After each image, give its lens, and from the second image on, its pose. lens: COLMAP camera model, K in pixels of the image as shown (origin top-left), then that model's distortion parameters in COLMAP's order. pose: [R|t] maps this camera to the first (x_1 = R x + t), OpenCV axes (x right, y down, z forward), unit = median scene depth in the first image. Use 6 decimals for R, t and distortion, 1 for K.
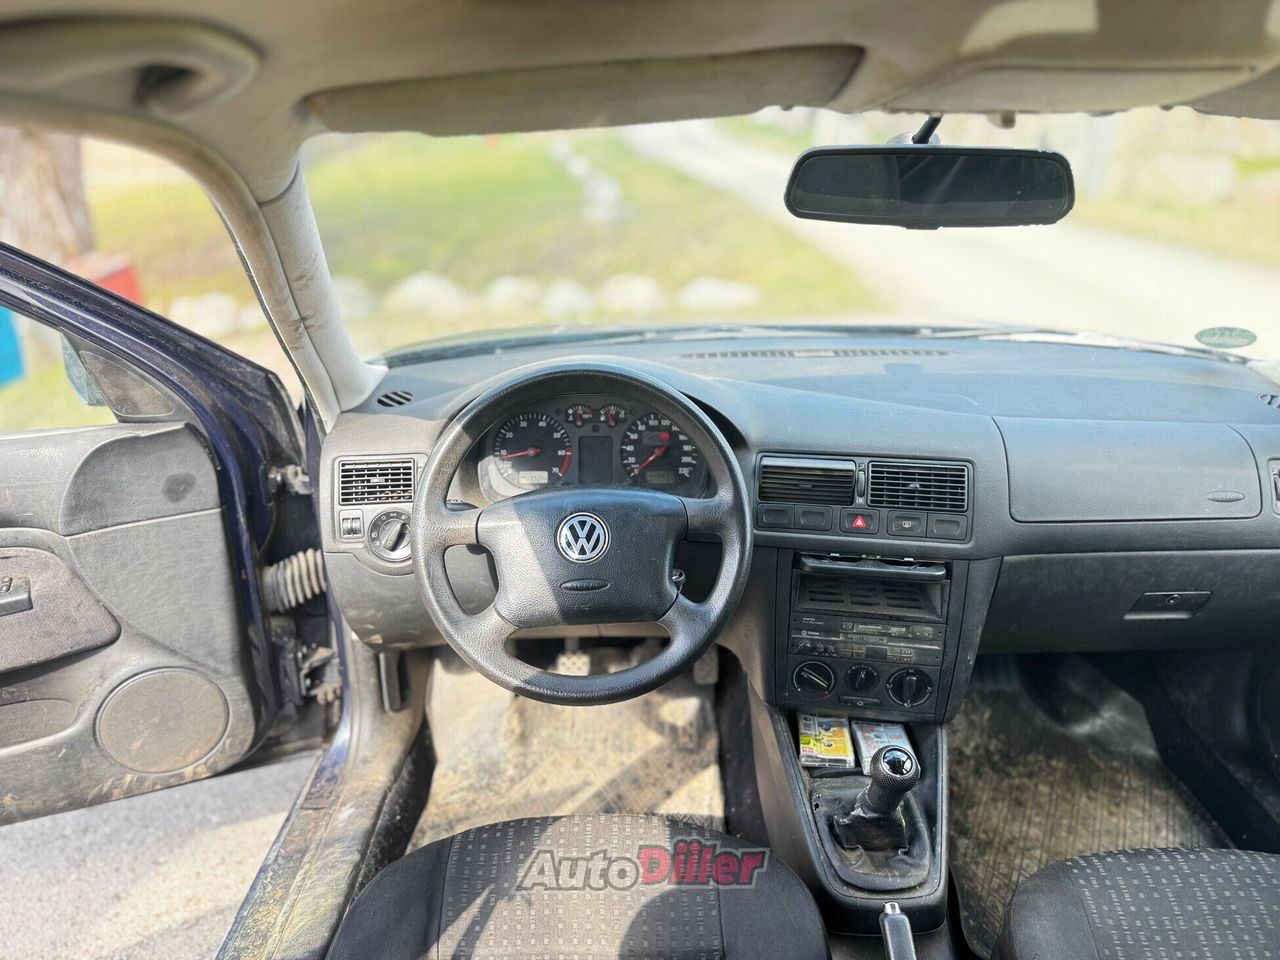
lens RADIAL K [[903.6, 0, 639.1], [0, 903.6, 479.3], [0, 0, 1]] dist [0.002126, -0.022960]
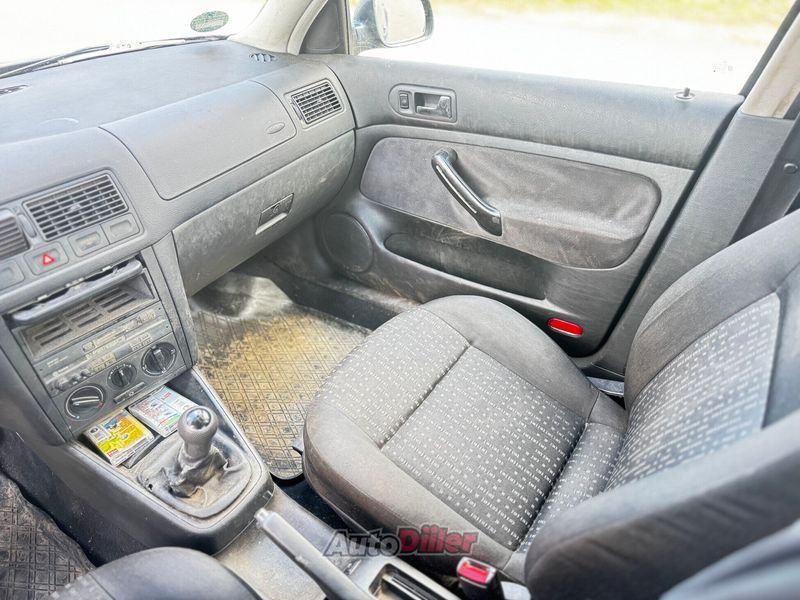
lens RADIAL K [[564.7, 0, 397.3], [0, 564.7, 305.5], [0, 0, 1]] dist [0.002126, -0.022960]
pose [[0.553076, -0.514568, 0.655231, 0.010057], [0.340128, 0.857400, 0.386236, -0.021558], [-0.760539, 0.009244, 0.649226, 0.252990]]
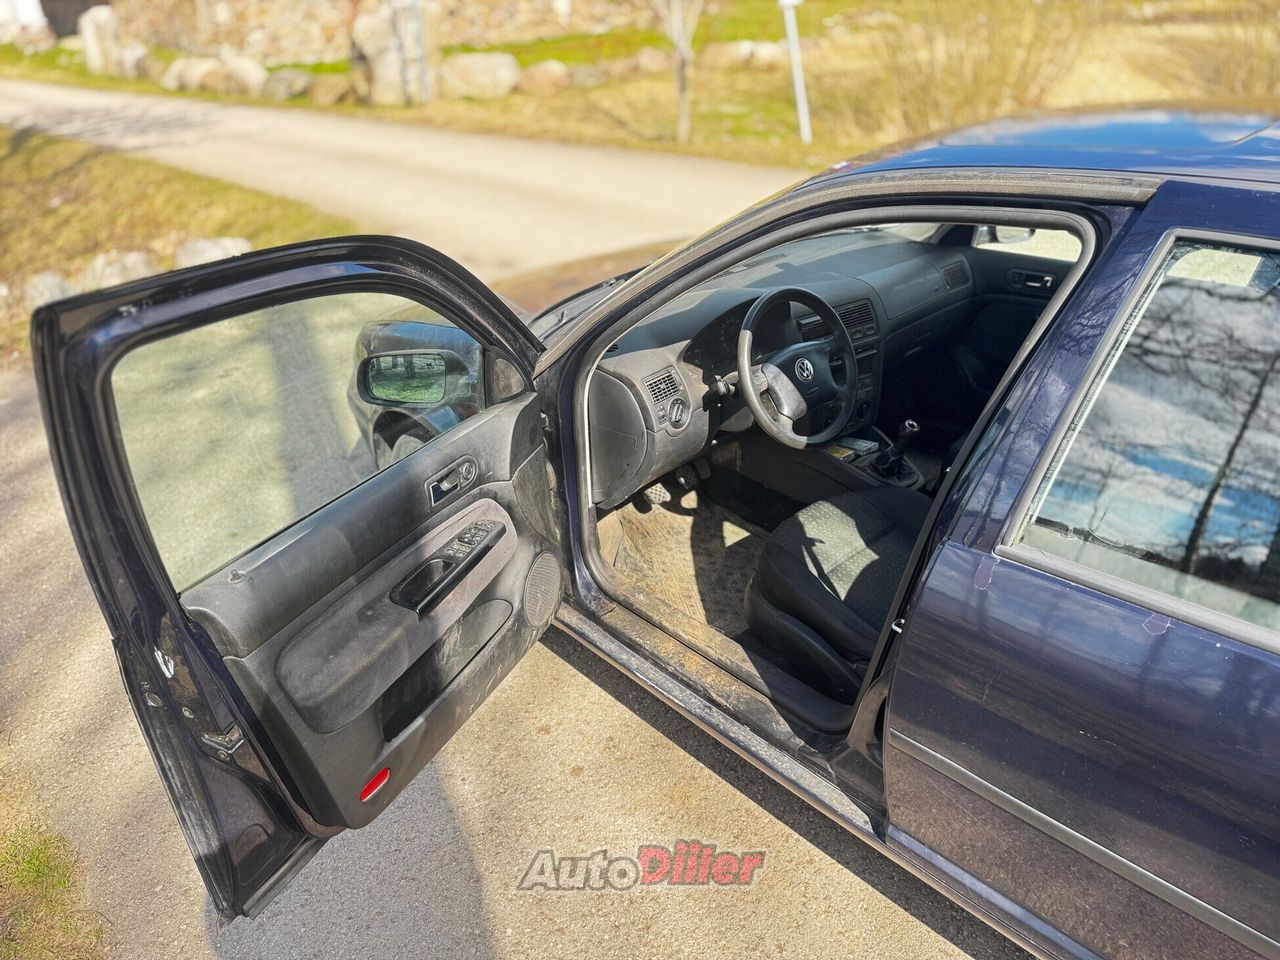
lens RADIAL K [[903.6, 0, 638.1], [0, 903.6, 482.6], [0, 0, 1]] dist [0.002126, -0.022960]
pose [[0.739616, -0.344124, 0.578400, -1.429701], [0.285064, 0.938679, 0.193957, -0.181111], [-0.609678, 0.021428, 0.792360, -0.377273]]
